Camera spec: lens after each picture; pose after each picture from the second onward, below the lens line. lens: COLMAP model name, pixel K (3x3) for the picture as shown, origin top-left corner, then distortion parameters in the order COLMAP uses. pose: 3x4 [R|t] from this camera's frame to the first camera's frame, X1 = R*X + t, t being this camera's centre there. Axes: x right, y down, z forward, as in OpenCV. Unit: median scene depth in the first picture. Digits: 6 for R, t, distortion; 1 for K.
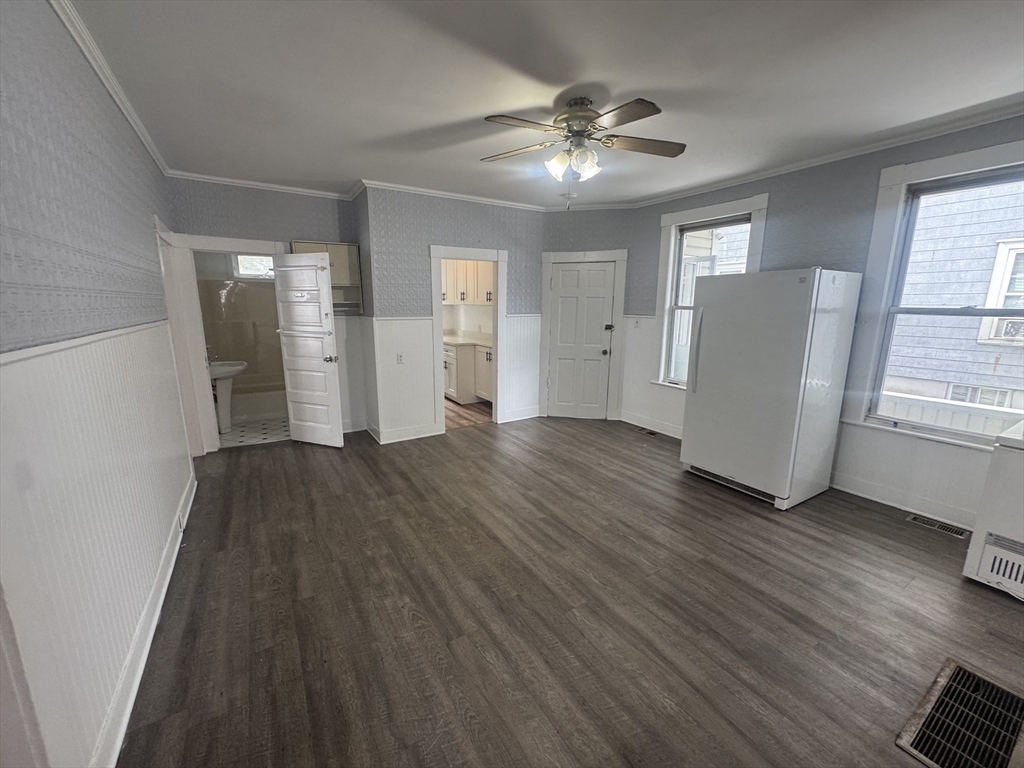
lens RADIAL K [[405.5, 0, 507.0], [0, 405.5, 383.5], [0, 0, 1]] dist [-0.002322, -0.000112]
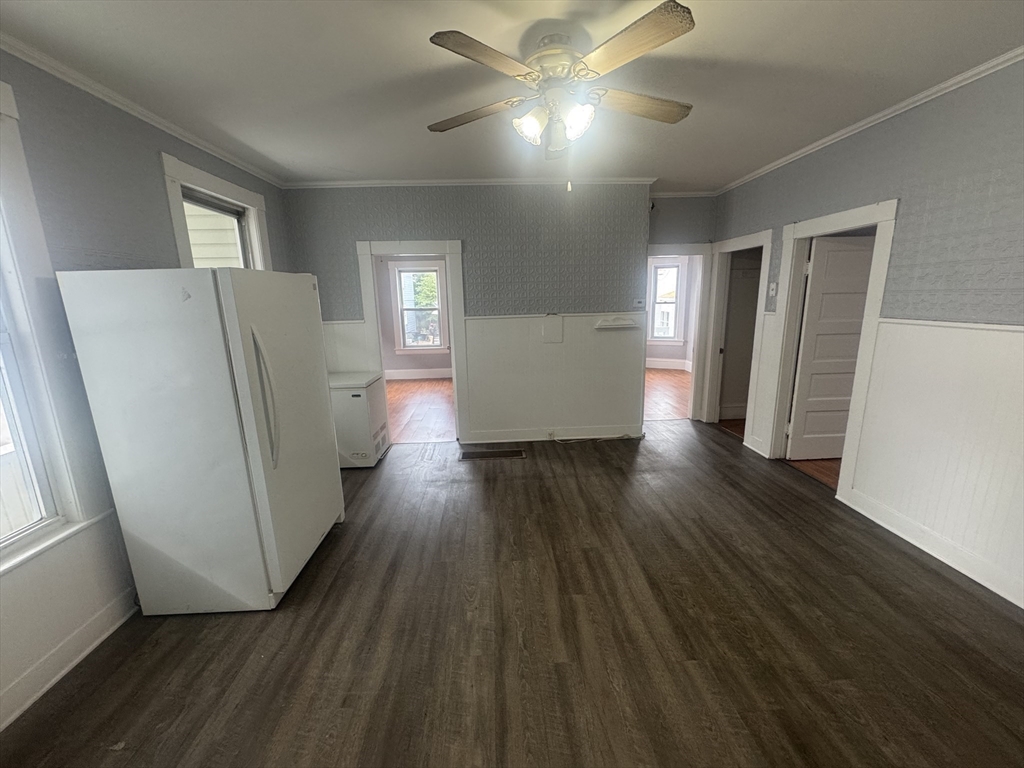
lens RADIAL K [[405.5, 0, 513.2], [0, 405.5, 384.3], [0, 0, 1]] dist [-0.002322, -0.000112]
pose [[-0.878030, -0.084166, 0.471147, -0.138009], [0.113906, 0.919382, 0.376514, -0.354131], [-0.464853, 0.384257, -0.797658, 1.647074]]
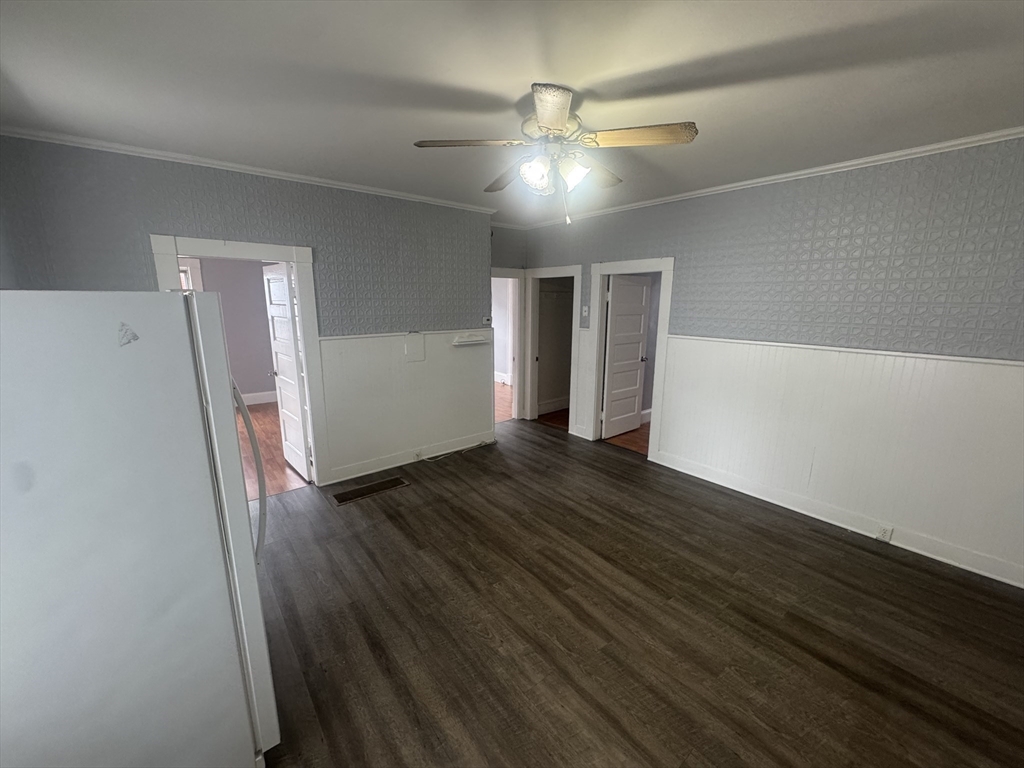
lens RADIAL K [[405.5, 0, 509.4], [0, 405.5, 384.4], [0, 0, 1]] dist [-0.002322, -0.000112]
pose [[-0.991695, 0.018576, -0.127267, 0.337218], [-0.032801, 0.920265, 0.389918, -0.422343], [0.124362, 0.390854, -0.912013, 1.737376]]
